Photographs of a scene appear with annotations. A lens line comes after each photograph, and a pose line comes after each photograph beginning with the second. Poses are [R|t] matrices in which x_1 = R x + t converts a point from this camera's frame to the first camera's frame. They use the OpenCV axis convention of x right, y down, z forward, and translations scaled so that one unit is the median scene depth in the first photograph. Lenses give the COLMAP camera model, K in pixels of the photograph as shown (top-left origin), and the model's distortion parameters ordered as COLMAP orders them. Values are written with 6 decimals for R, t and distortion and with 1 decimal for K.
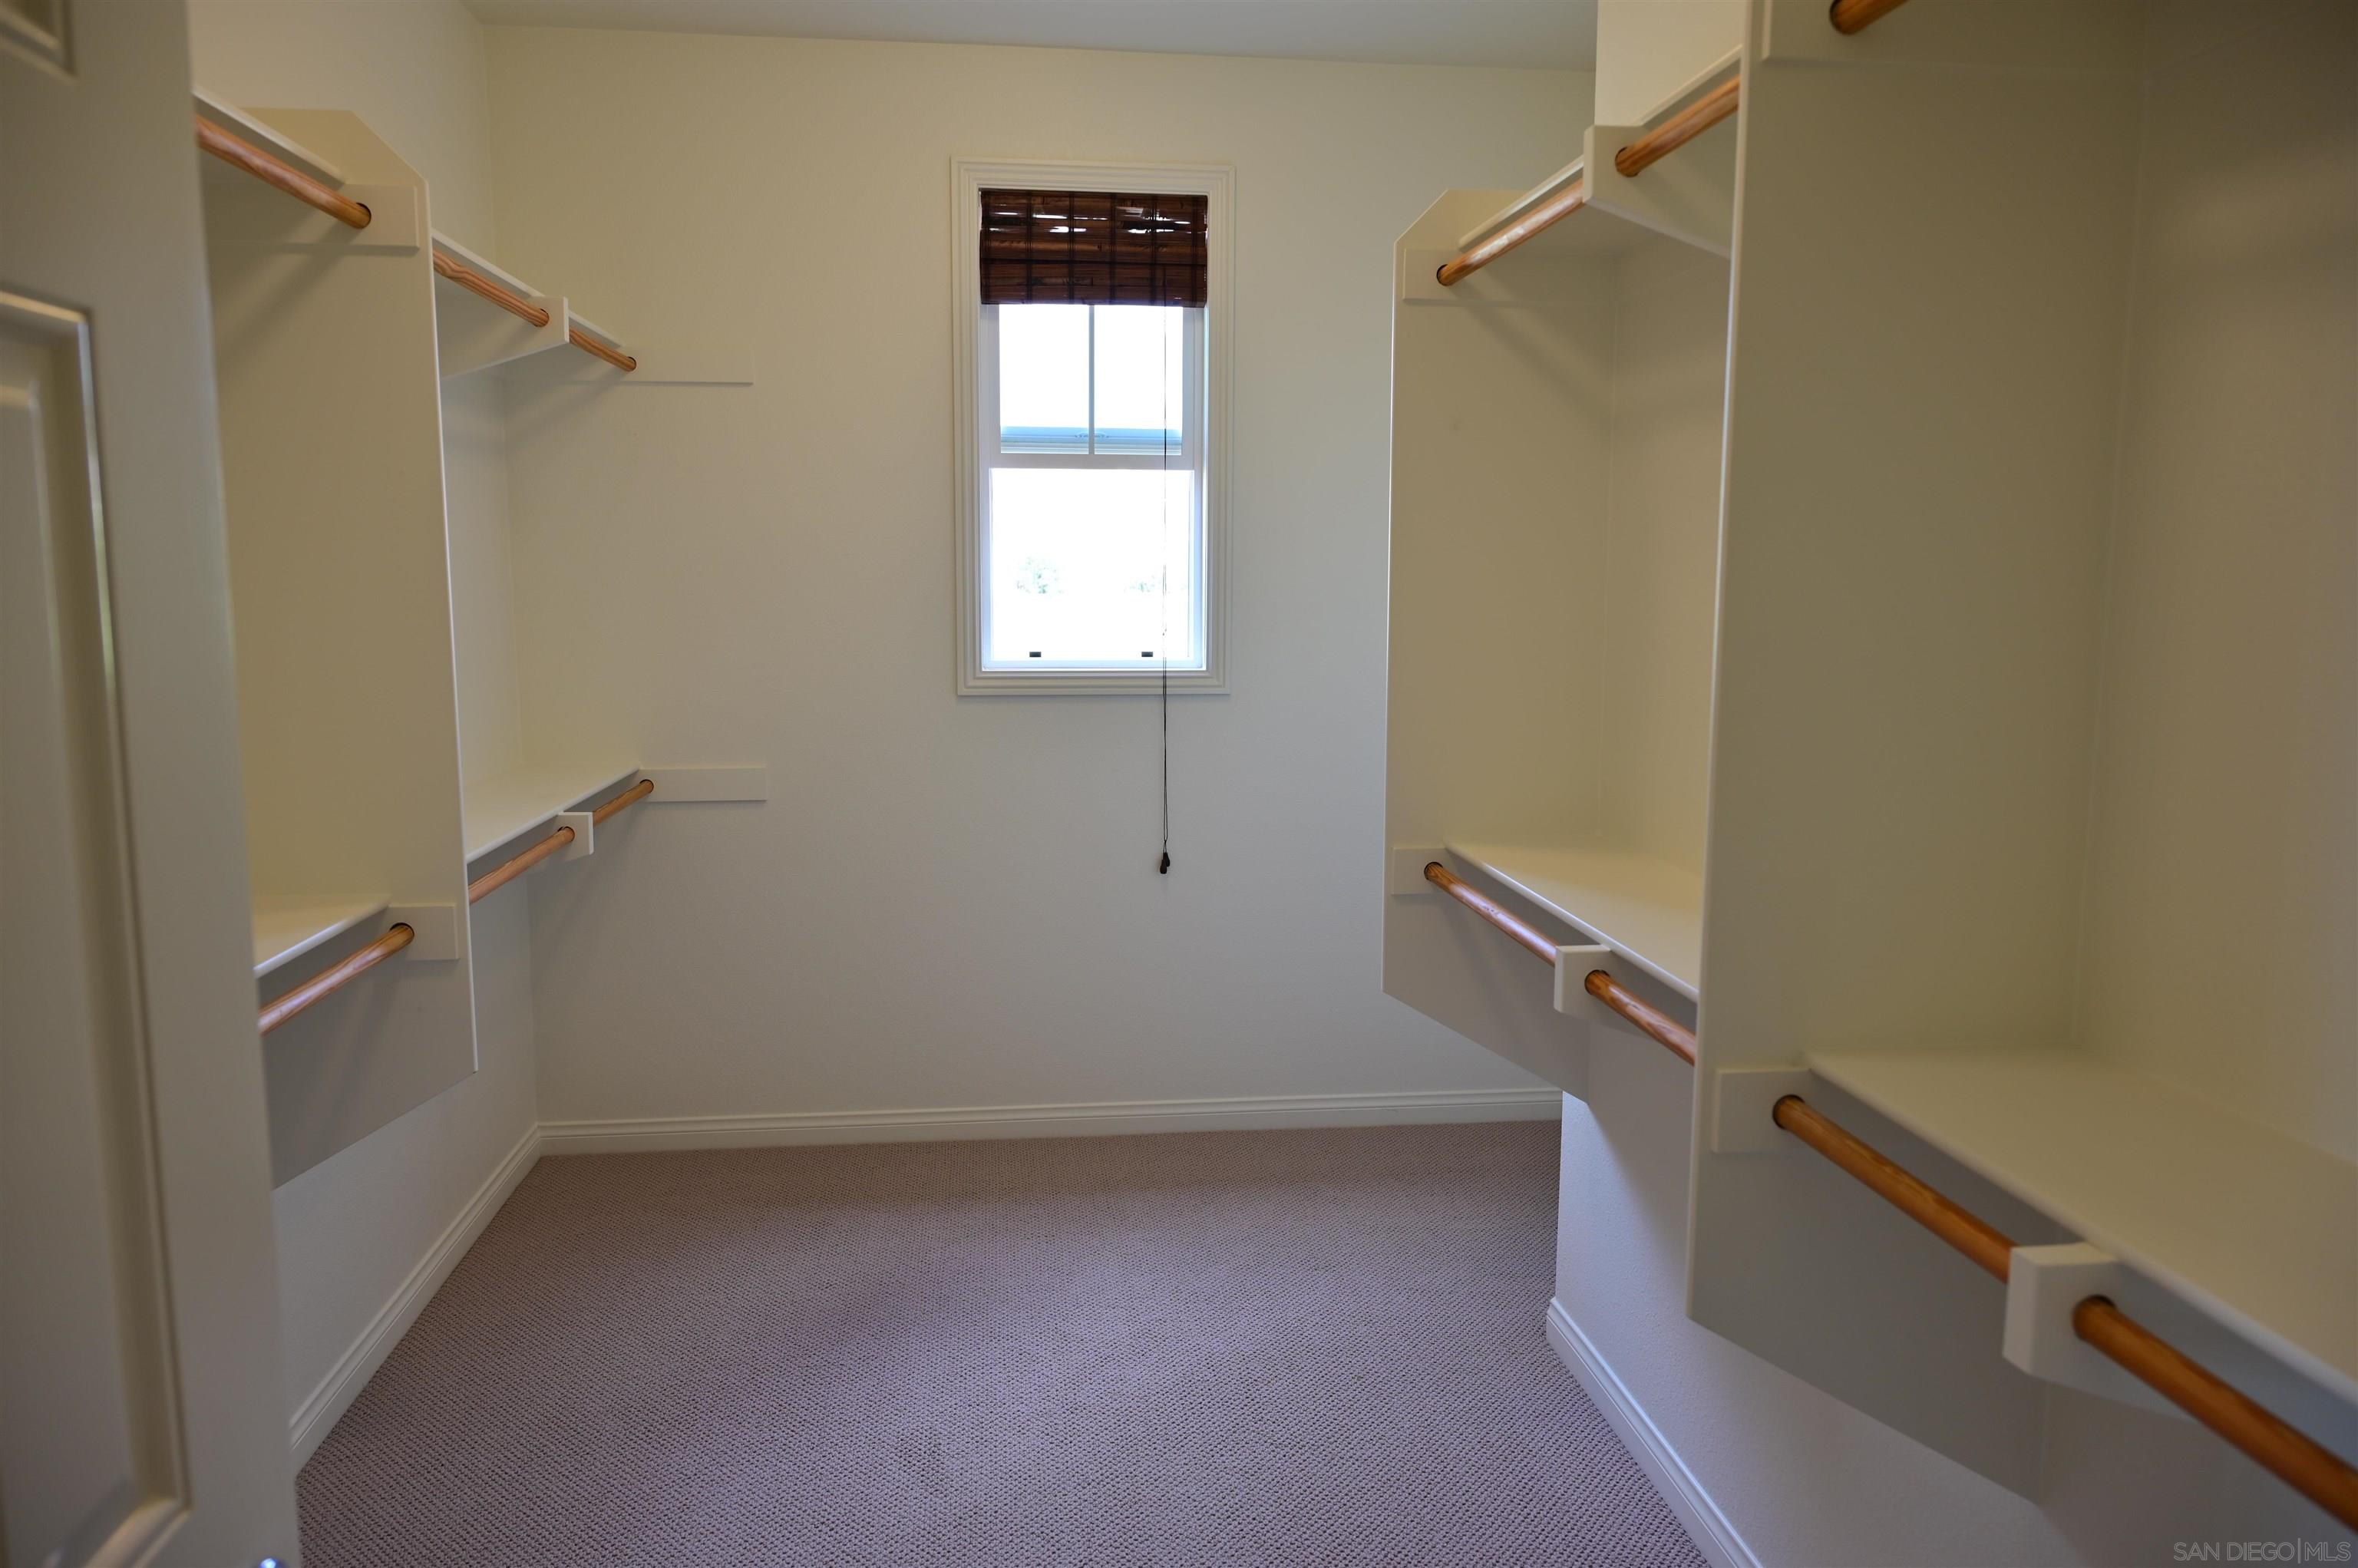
lens RADIAL K [[1562.8, 0, 1179.0], [0, 1562.8, 784.0], [0, 0, 1]] dist [0.002092, -0.007148]
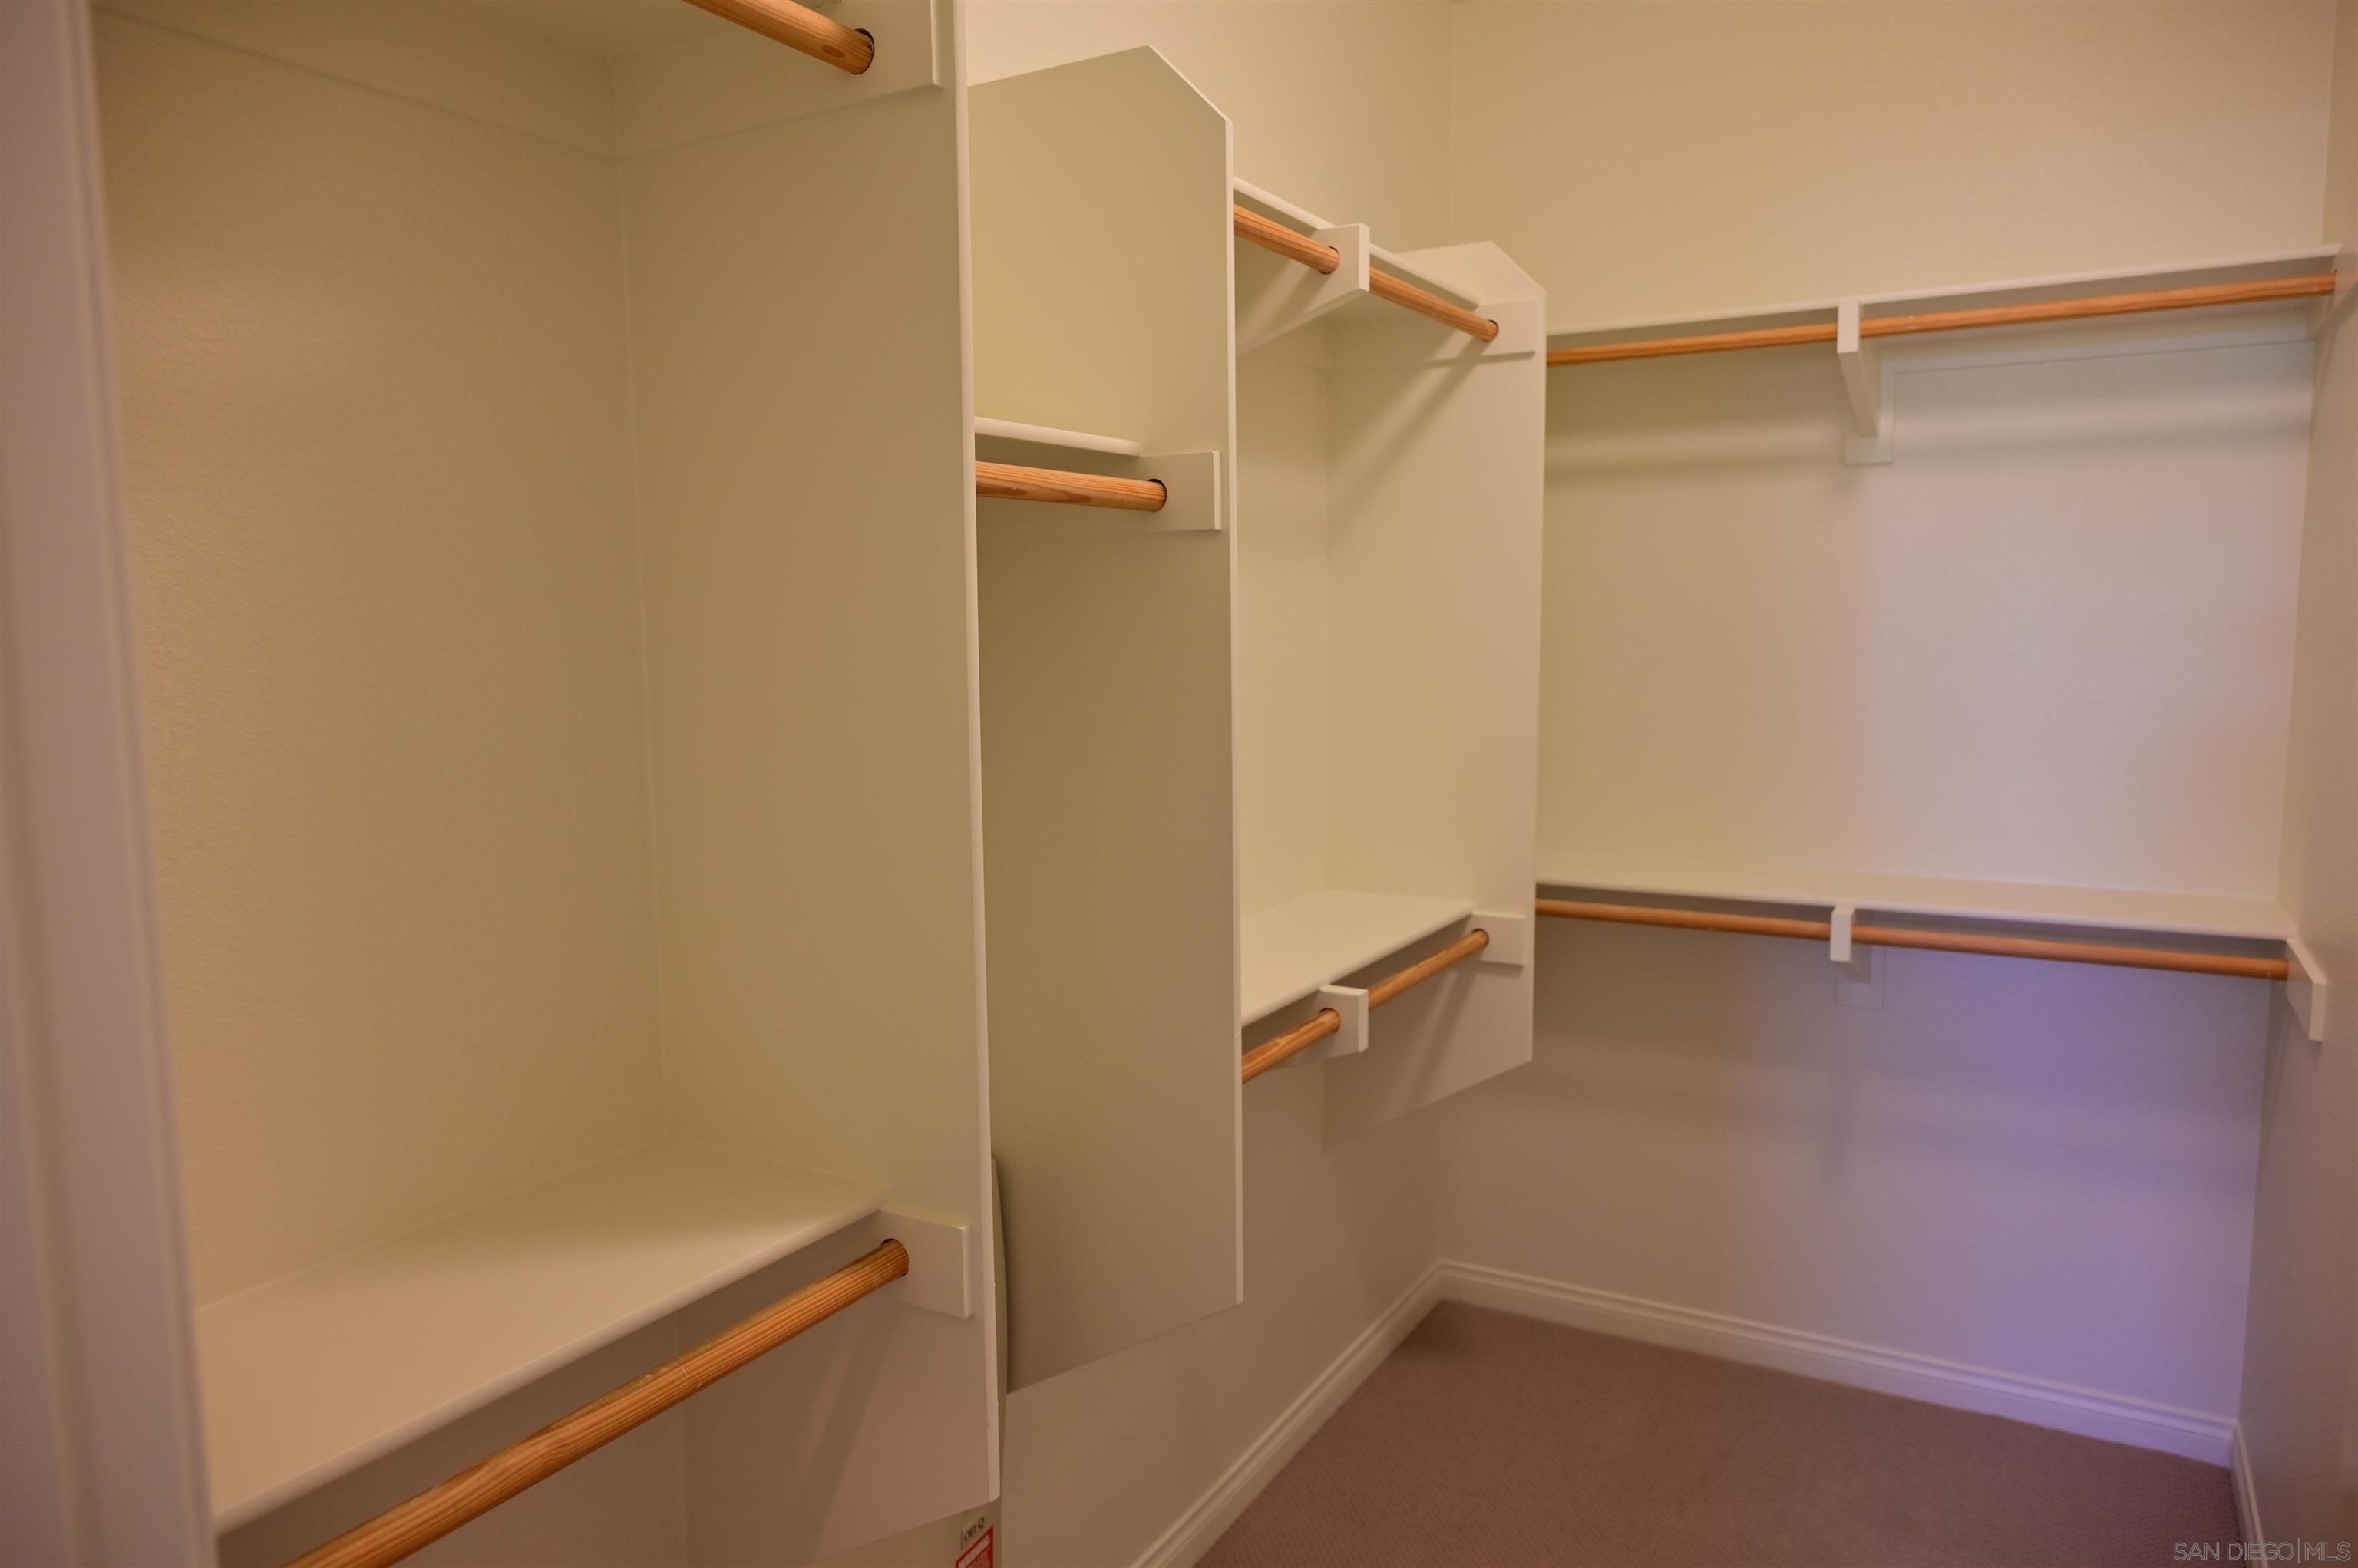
lens RADIAL K [[1560.8, 0, 1179.0], [0, 1560.8, 784.0], [0, 0, 1]] dist [-0.114669, -0.001232]
pose [[0.801744, 0.031496, -0.596837, -0.048374], [-0.047354, 0.998819, -0.010903, -0.054213], [0.595788, 0.037004, 0.802289, 0.401338]]
